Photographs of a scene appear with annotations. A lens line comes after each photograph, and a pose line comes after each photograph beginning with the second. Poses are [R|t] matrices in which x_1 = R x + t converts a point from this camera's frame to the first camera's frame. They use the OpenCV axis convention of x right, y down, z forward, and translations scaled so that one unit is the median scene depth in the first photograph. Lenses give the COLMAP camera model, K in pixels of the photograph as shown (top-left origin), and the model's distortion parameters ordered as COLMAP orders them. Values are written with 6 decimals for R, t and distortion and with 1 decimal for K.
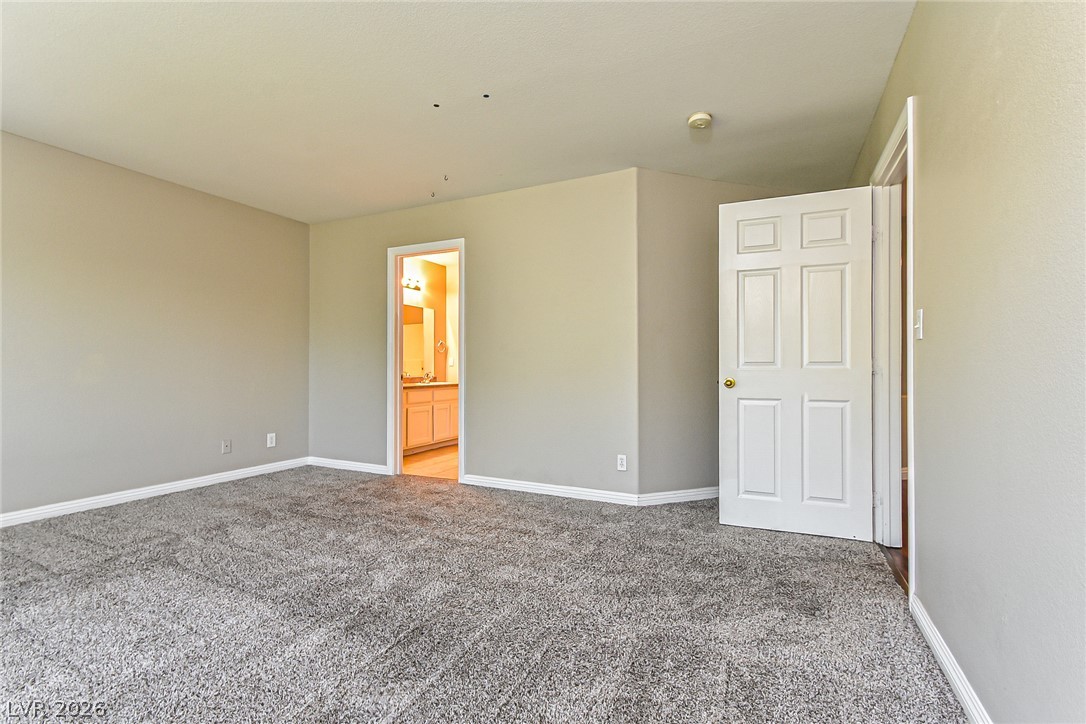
lens RADIAL K [[481.4, 0, 545.4], [0, 481.4, 366.8], [0, 0, 1]] dist [-0.001007, -0.000254]
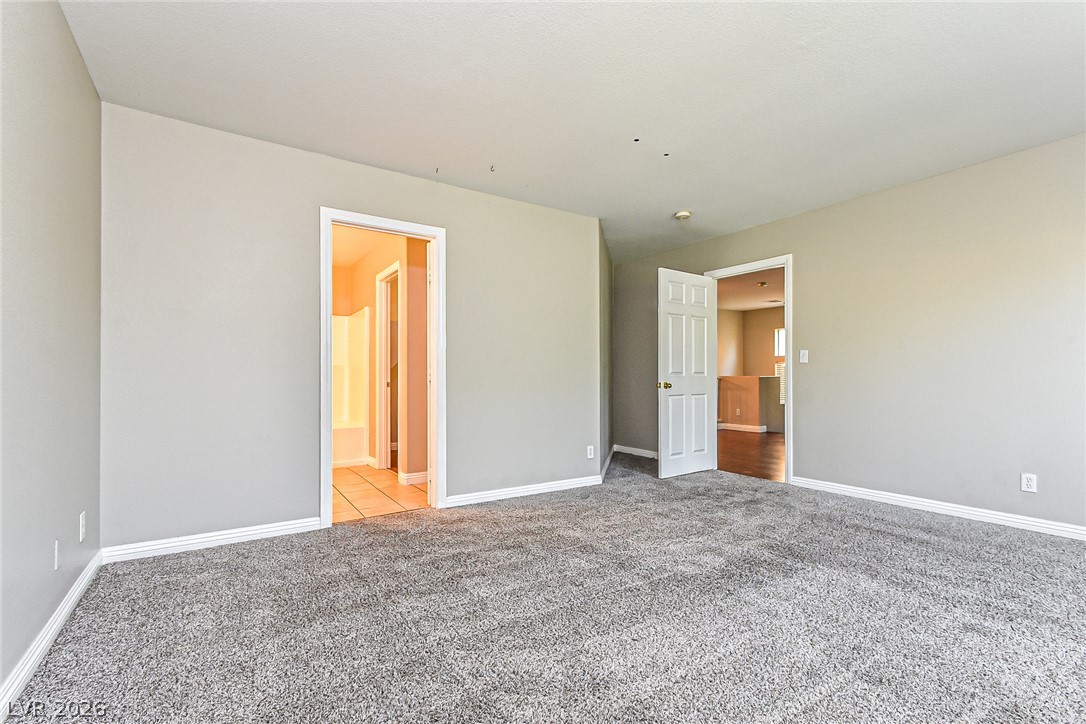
lens RADIAL K [[491.2, 0, 540.9], [0, 491.2, 369.3], [0, 0, 1]] dist [-0.003102, -0.001016]
pose [[0.513978, 0.010634, 0.857737, -1.100536], [-0.002377, 0.999937, -0.010973, 0.000449], [-0.857800, 0.003601, 0.513971, 0.506006]]
